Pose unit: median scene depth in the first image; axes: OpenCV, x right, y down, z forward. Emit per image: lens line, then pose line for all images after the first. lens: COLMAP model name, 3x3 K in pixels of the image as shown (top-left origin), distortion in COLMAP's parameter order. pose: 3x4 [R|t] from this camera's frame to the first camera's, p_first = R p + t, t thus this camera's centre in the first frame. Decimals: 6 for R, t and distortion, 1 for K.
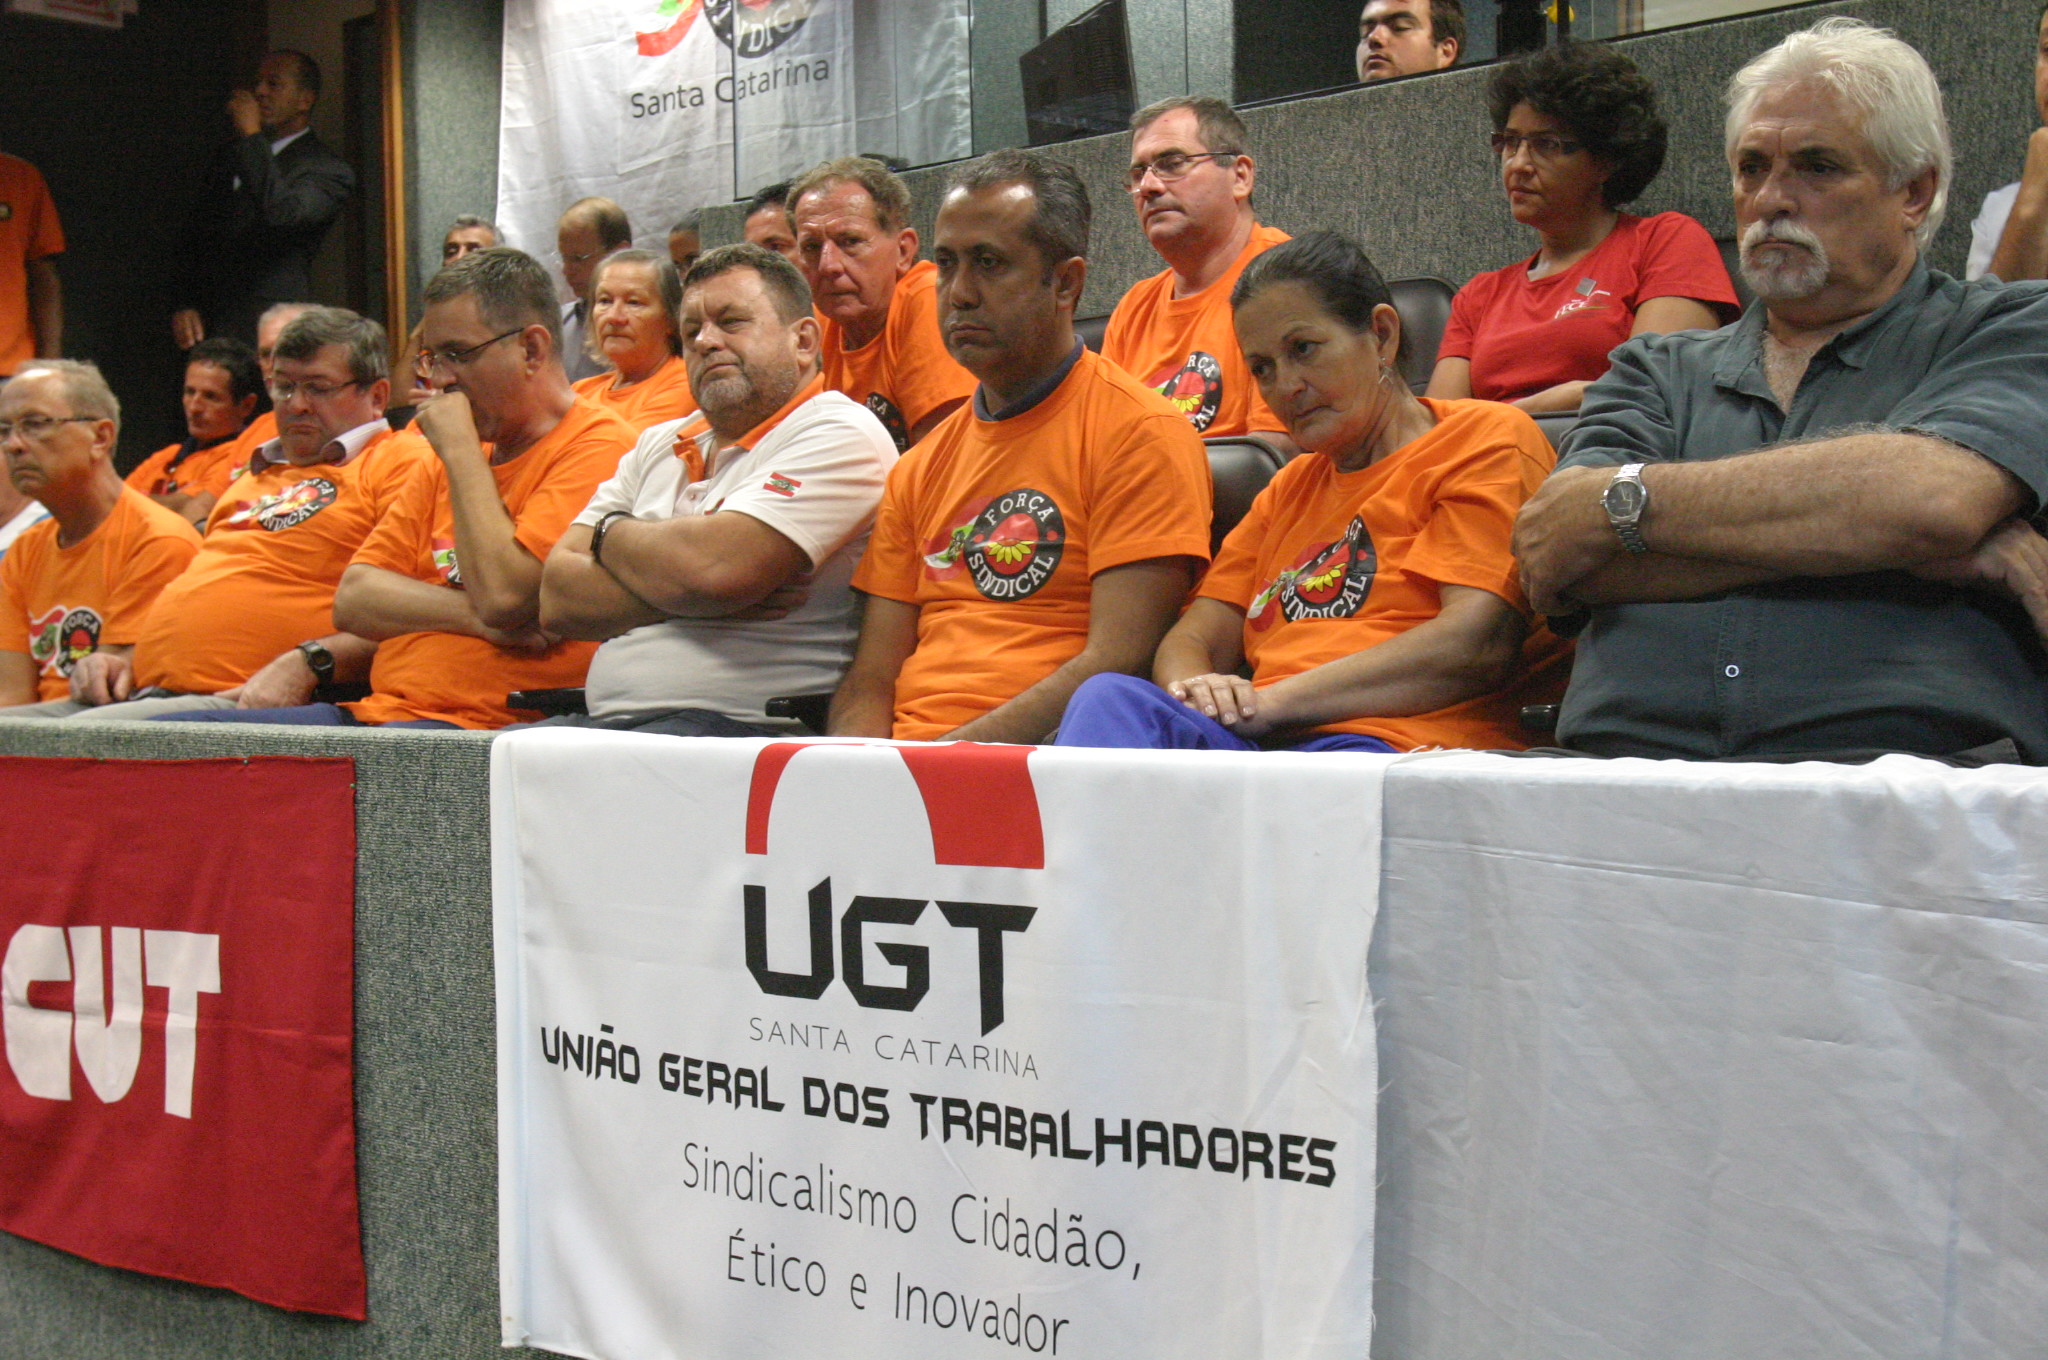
lens RADIAL K [[2481.5, 0, 1024.0], [0, 2481.5, 678.2], [0, 0, 1]] dist [-0.053737, 0.000000]
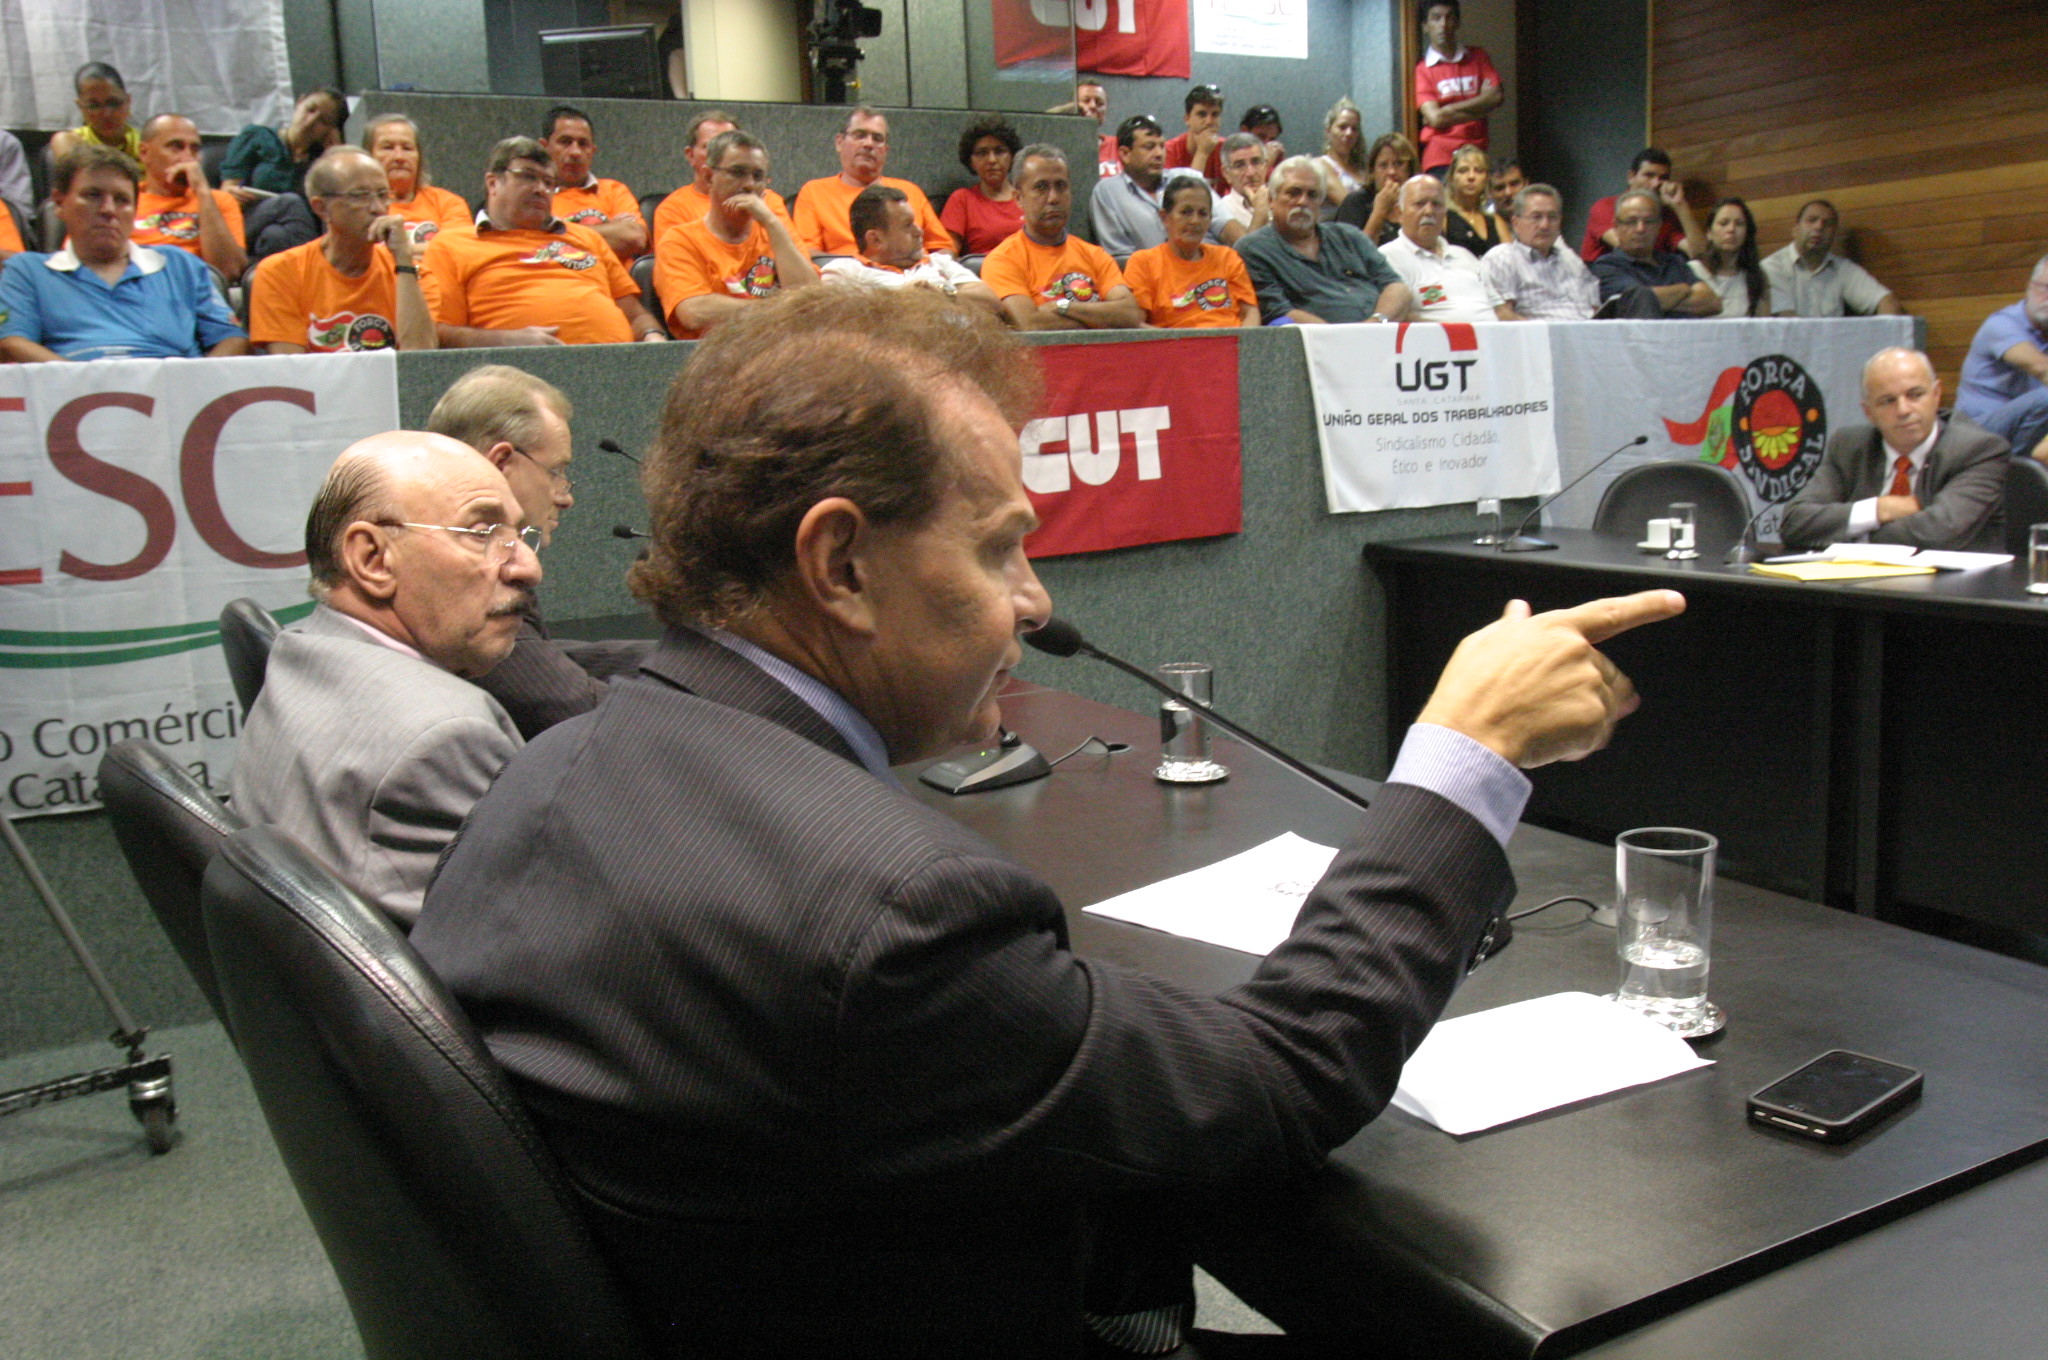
lens RADIAL K [[1751.7, 0, 1019.5], [0, 1751.7, 677.8], [0, 0, 1]] dist [-0.019569, -0.006888]
pose [[0.366372, -0.127919, 0.921634, -2.733288], [0.068612, 0.991522, 0.110344, 0.219607], [-0.927935, 0.022808, 0.372043, 0.558829]]
